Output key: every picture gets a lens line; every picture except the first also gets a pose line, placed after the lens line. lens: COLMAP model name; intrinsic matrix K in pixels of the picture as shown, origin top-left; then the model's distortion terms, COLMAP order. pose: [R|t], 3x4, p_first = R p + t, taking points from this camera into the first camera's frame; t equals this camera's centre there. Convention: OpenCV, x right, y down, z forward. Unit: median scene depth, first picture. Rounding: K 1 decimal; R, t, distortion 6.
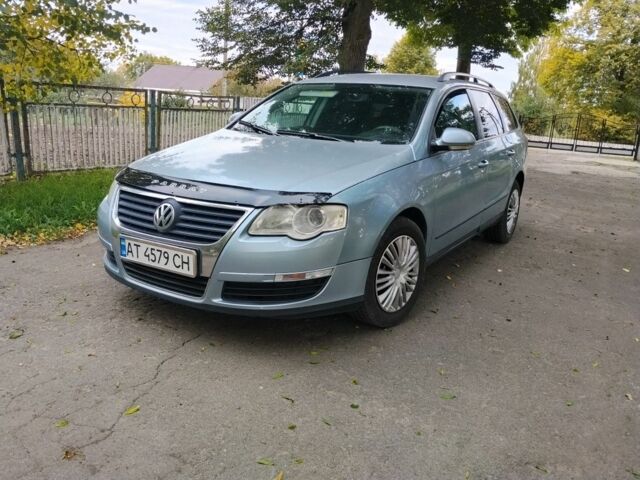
lens RADIAL K [[549.6, 0, 323.3], [0, 549.6, 241.0], [0, 0, 1]] dist [0.053646, -0.106071]
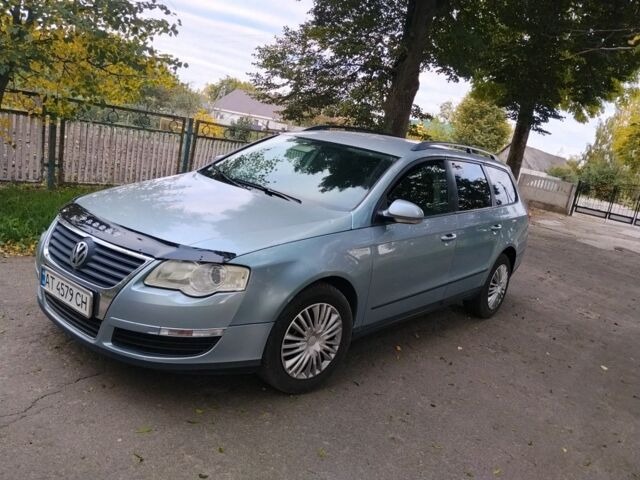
lens RADIAL K [[549.6, 0, 320.0], [0, 549.6, 238.0], [0, 0, 1]] dist [0.053646, -0.106071]
pose [[0.984975, 0.133056, -0.110090, 0.179174], [-0.140035, 0.988431, -0.058263, -0.051661], [0.101064, 0.072805, 0.992212, 0.008454]]
